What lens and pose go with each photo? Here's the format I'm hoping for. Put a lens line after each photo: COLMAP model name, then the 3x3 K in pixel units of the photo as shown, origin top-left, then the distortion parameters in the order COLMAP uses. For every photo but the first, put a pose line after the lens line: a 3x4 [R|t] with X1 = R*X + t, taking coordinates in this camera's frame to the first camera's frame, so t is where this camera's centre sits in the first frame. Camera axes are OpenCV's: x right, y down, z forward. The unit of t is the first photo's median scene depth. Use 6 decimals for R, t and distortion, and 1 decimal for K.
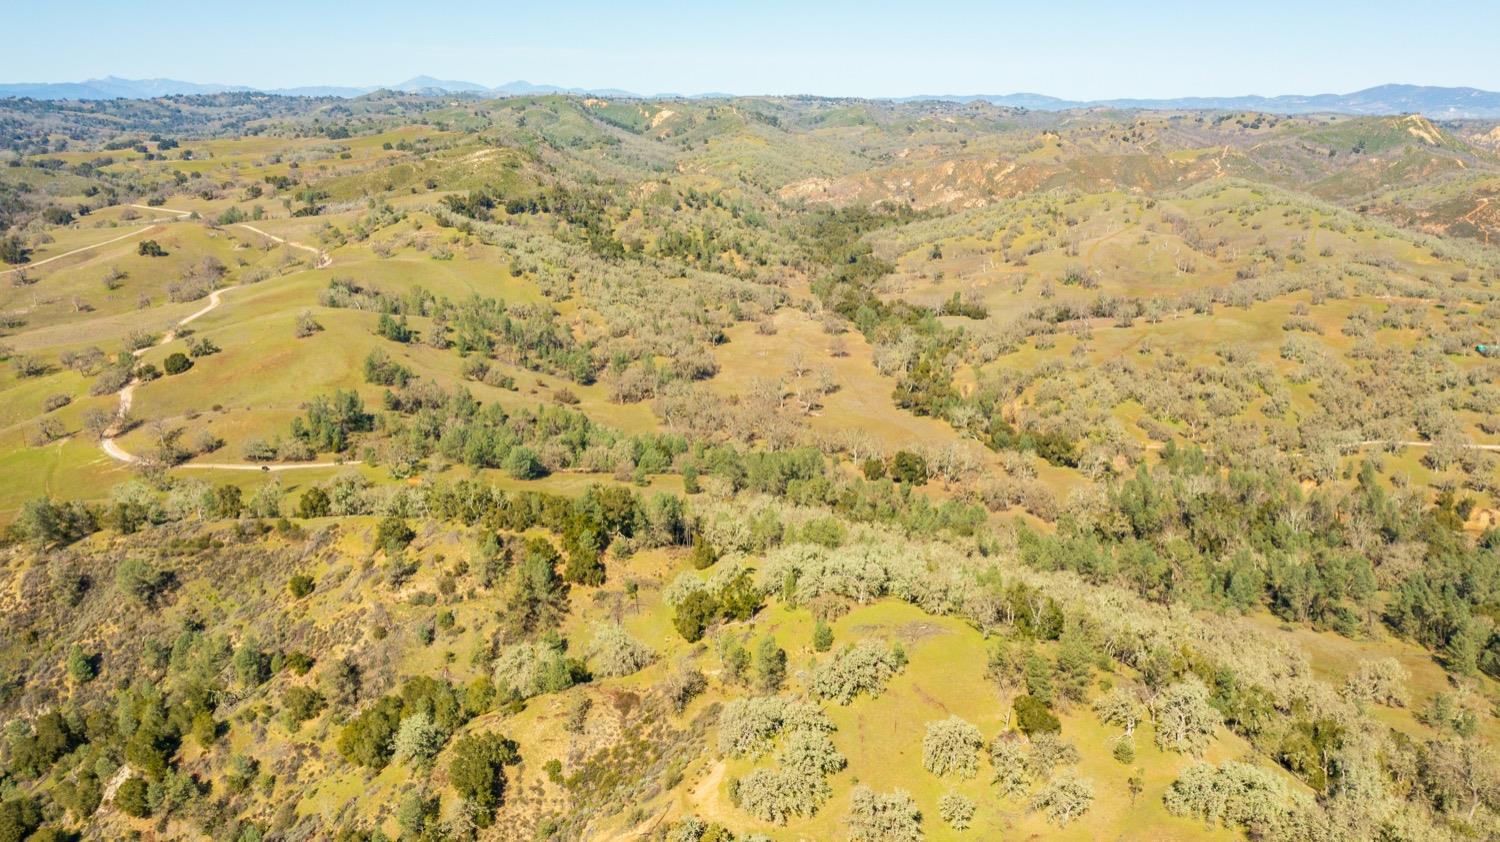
lens RADIAL K [[1179.4, 0, 751.5], [0, 1179.4, 418.7], [0, 0, 1]] dist [-0.019660, 0.007391]
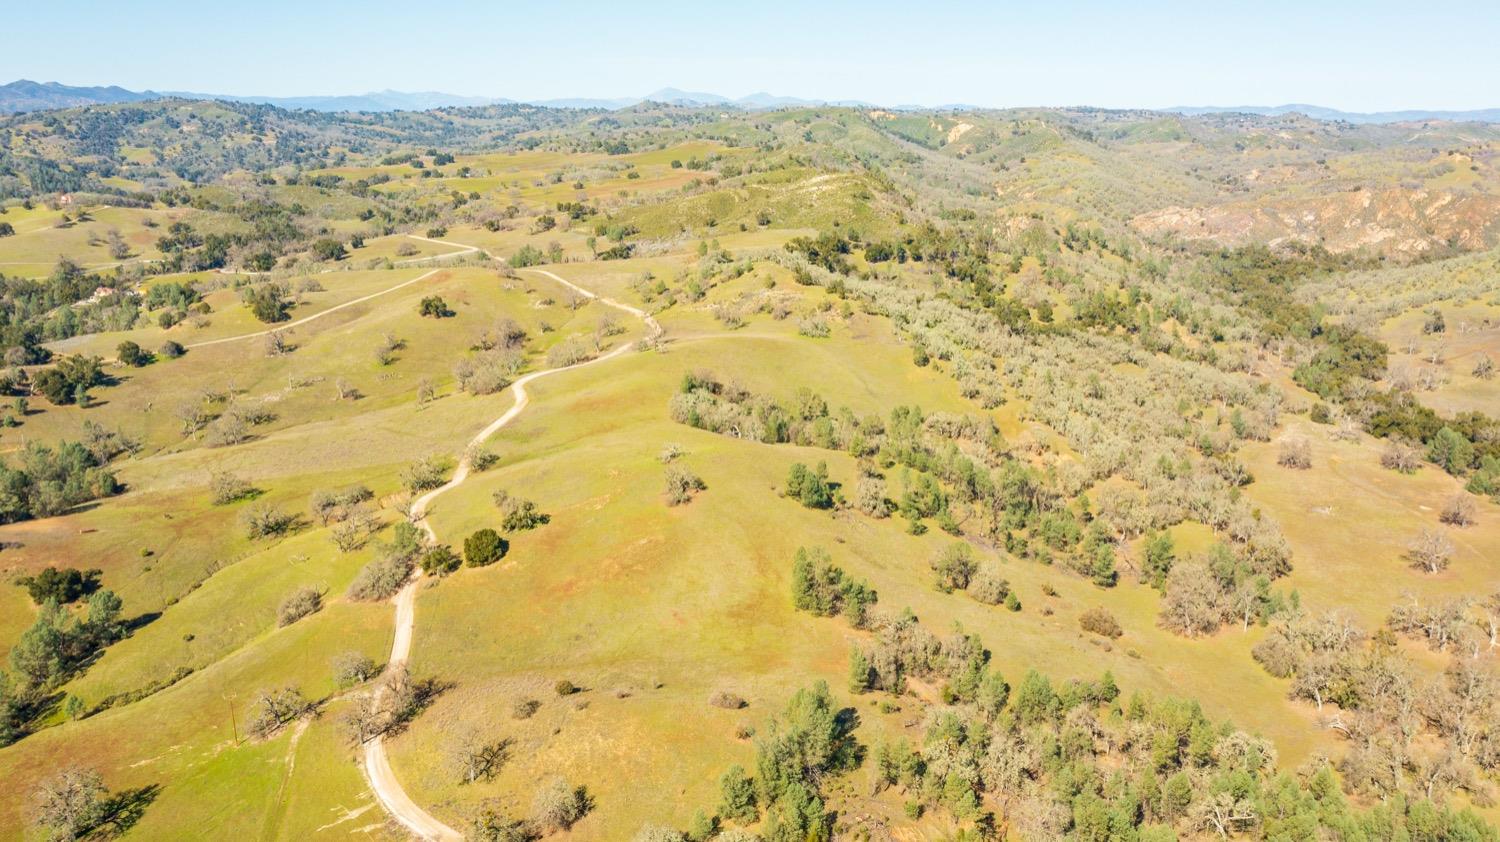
lens RADIAL K [[1179.4, 0, 748.8], [0, 1179.4, 423.1], [0, 0, 1]] dist [-0.019660, 0.007391]
pose [[0.980838, 0.047861, -0.188856, -0.112441], [-0.048927, 0.998802, -0.000984, -0.054646], [0.188583, 0.010205, 0.982004, 0.197311]]
